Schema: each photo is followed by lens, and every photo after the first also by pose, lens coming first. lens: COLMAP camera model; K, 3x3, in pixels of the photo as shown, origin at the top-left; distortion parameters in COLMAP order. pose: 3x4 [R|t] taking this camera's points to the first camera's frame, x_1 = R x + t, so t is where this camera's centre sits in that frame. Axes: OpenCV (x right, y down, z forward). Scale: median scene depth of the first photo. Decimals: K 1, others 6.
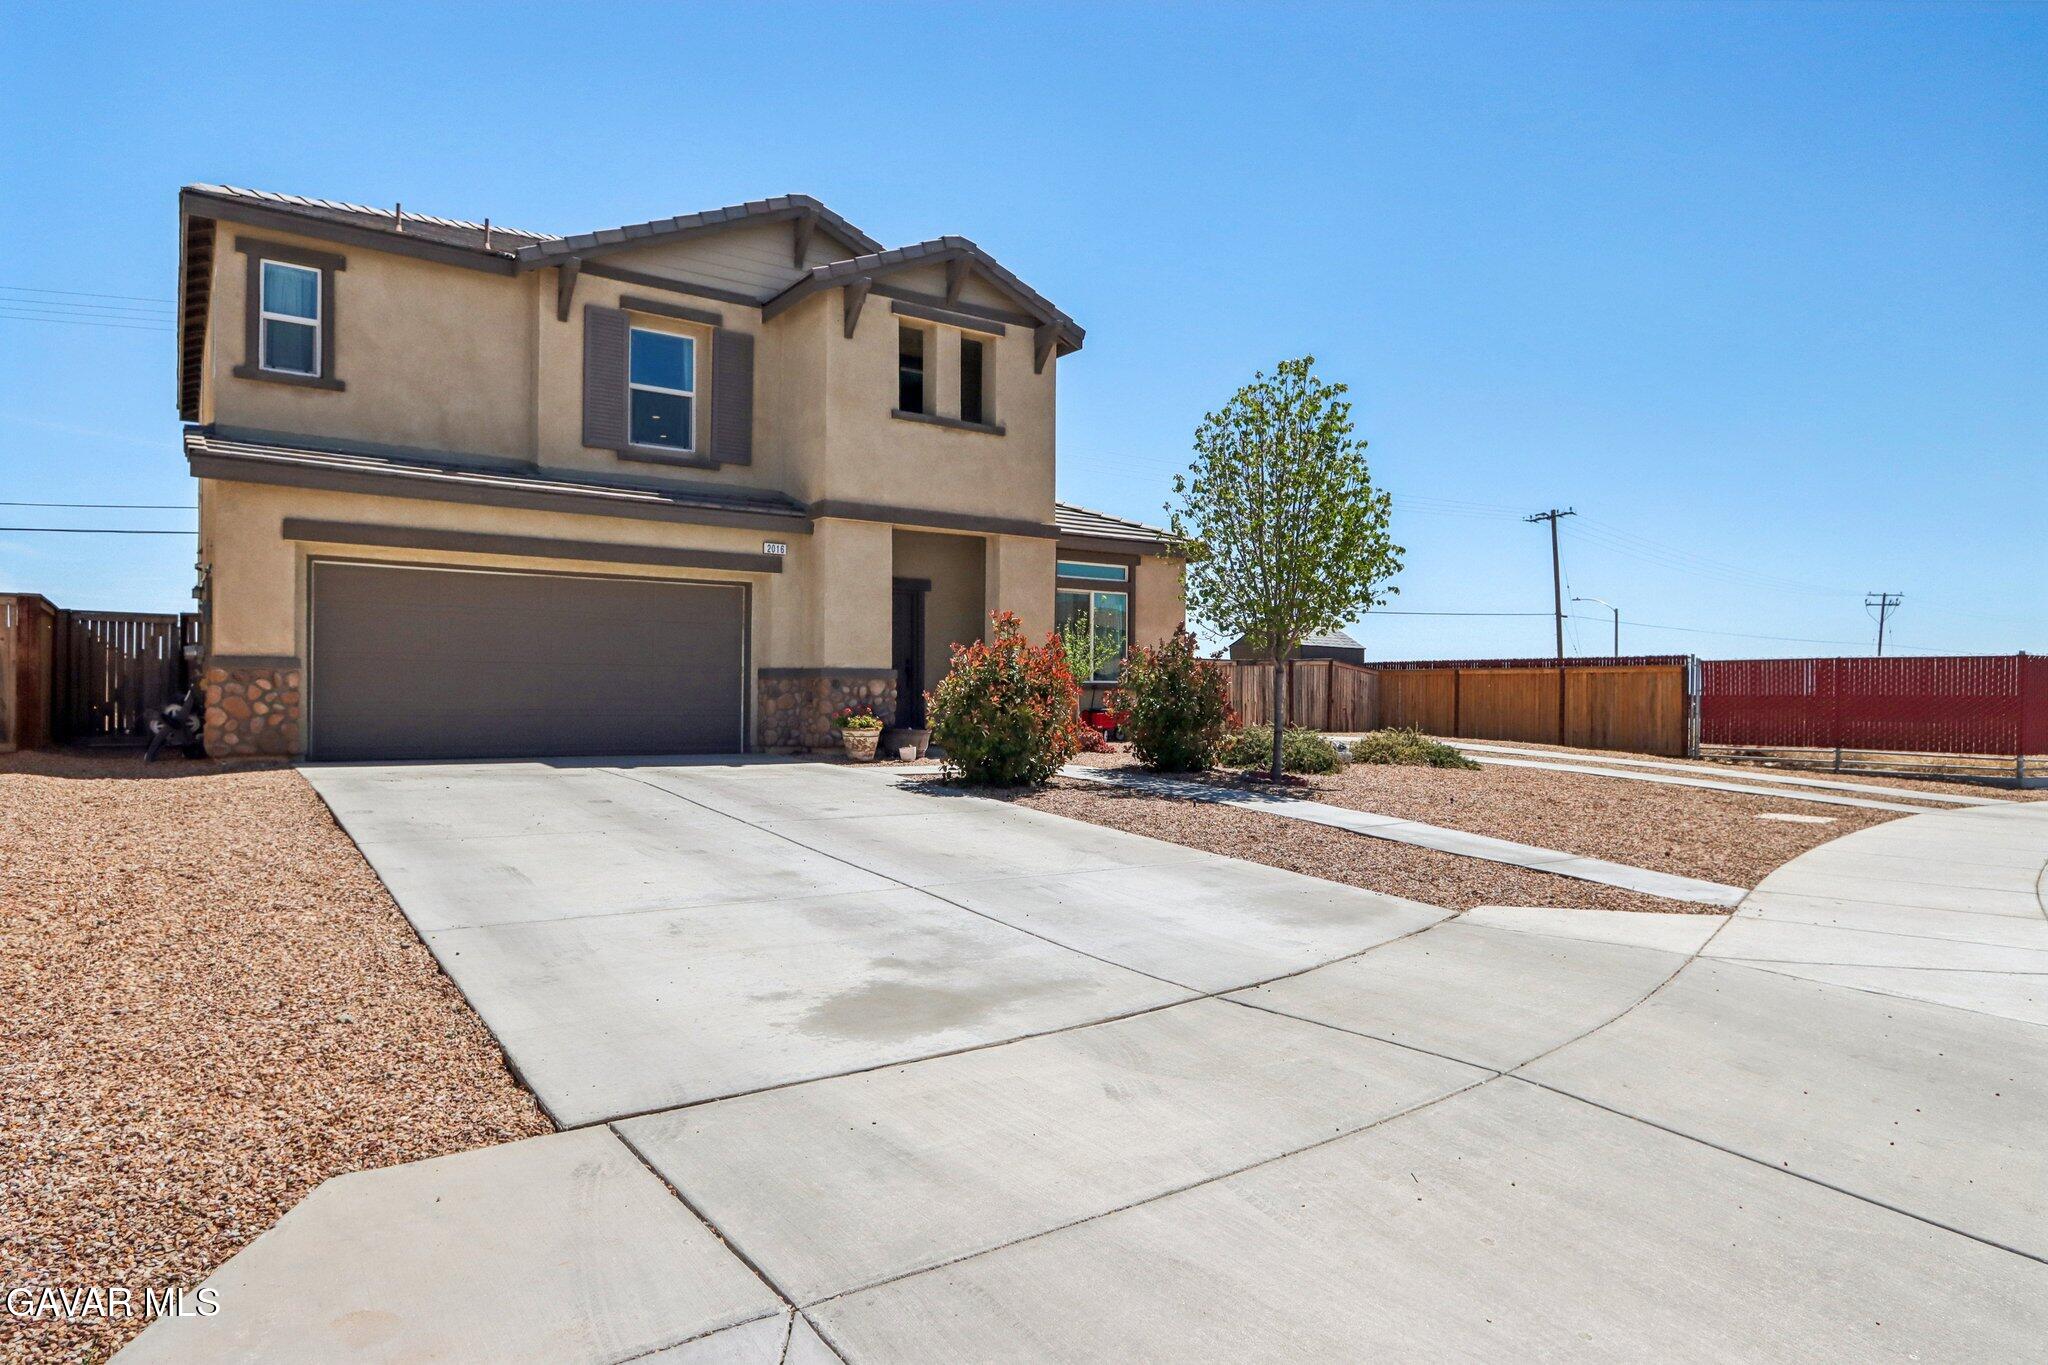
lens RADIAL K [[1205.2, 0, 1032.8], [0, 1205.2, 676.9], [0, 0, 1]] dist [-0.026195, 0.002820]
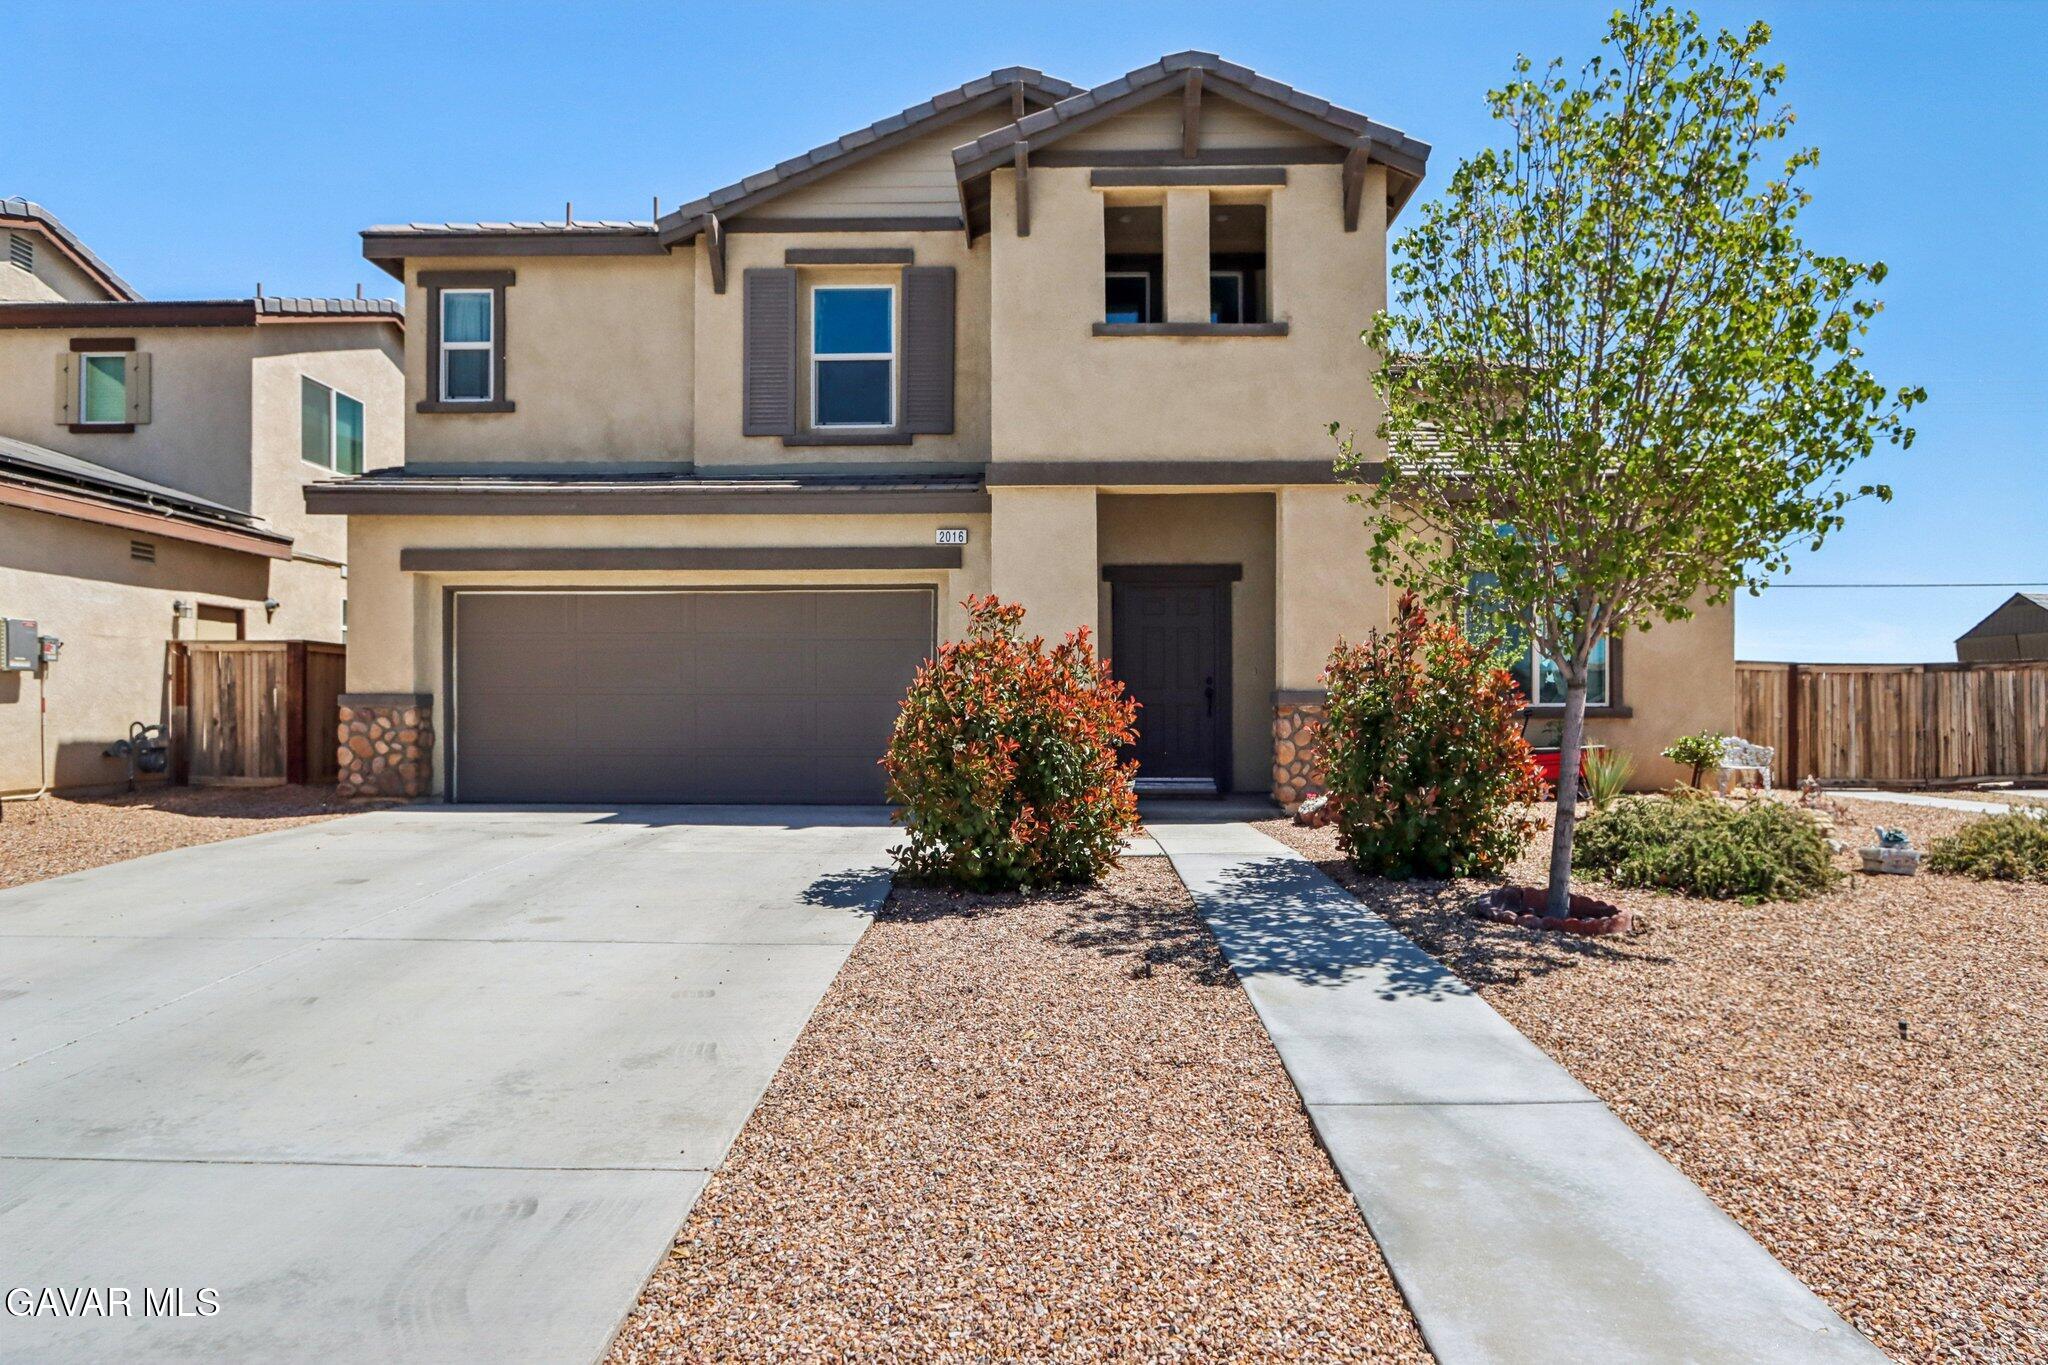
lens RADIAL K [[1205.2, 0, 1031.5], [0, 1205.2, 693.0], [0, 0, 1]] dist [-0.026195, 0.002820]
pose [[0.796725, -0.018303, -0.604065, 0.280834], [0.014869, 0.999832, -0.010684, 0.000272], [0.604159, -0.000470, 0.796864, 0.428313]]
